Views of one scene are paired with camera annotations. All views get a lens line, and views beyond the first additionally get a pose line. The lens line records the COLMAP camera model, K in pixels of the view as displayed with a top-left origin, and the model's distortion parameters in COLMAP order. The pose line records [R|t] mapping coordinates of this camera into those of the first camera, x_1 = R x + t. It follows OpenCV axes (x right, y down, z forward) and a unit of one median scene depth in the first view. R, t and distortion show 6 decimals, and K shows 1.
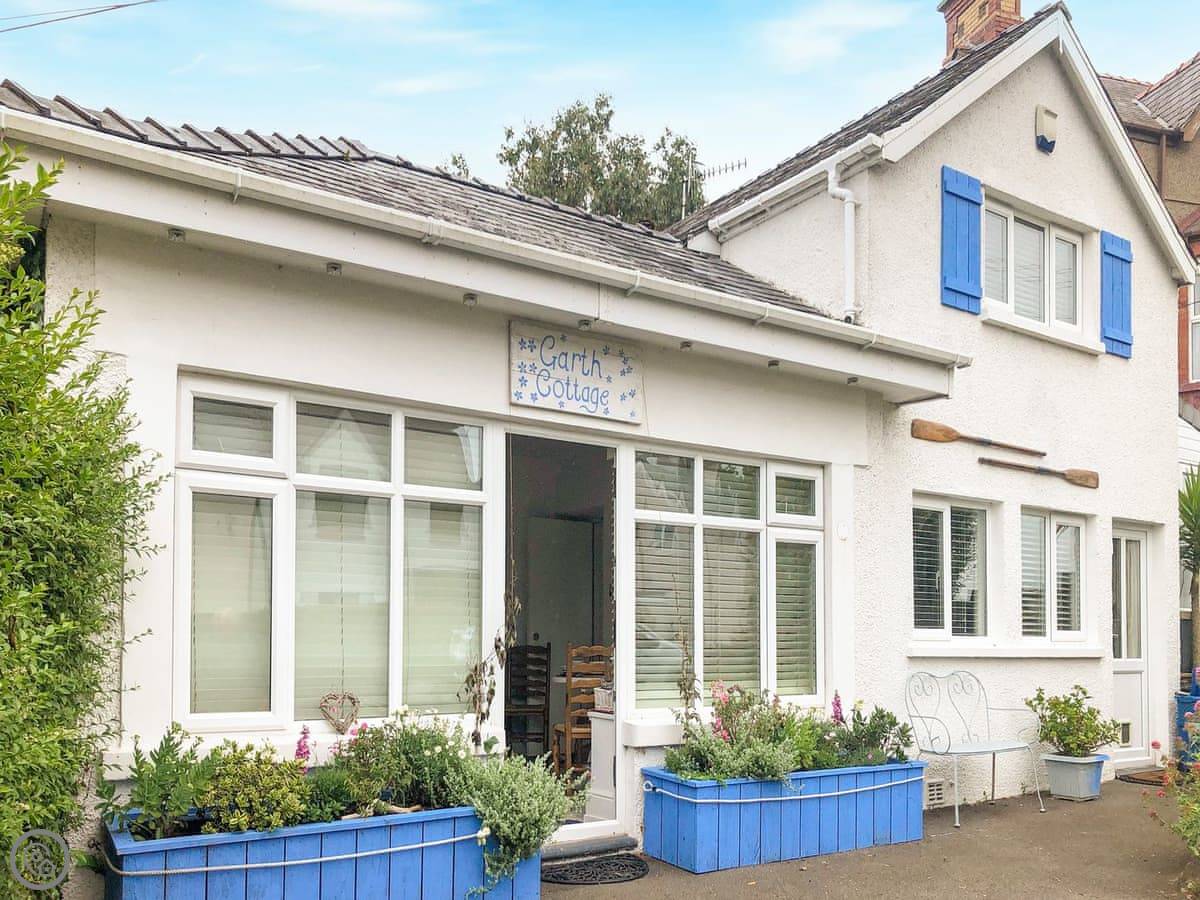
lens RADIAL K [[2221.3, 0, 619.2], [0, 2221.3, 450.4], [0, 0, 1]] dist [-0.176109, 2.007219]
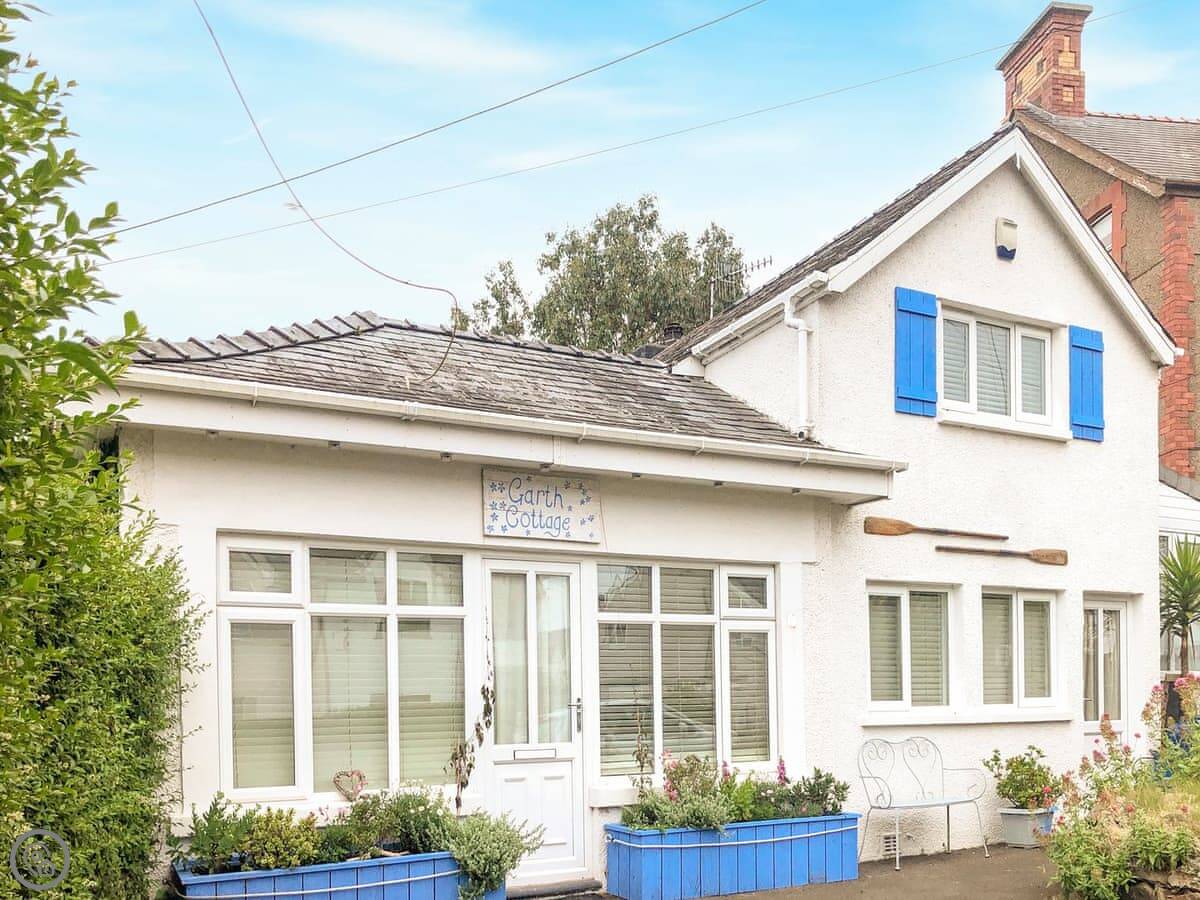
lens RADIAL K [[2267.9, 0, 600.8], [0, 2267.9, 336.9], [0, 0, 1]] dist [0.039348, -0.027138]
pose [[0.997764, -0.054654, -0.038481, 0.054512], [0.051084, 0.994782, -0.088314, -0.012014], [0.043106, 0.086151, 0.995349, -0.219668]]
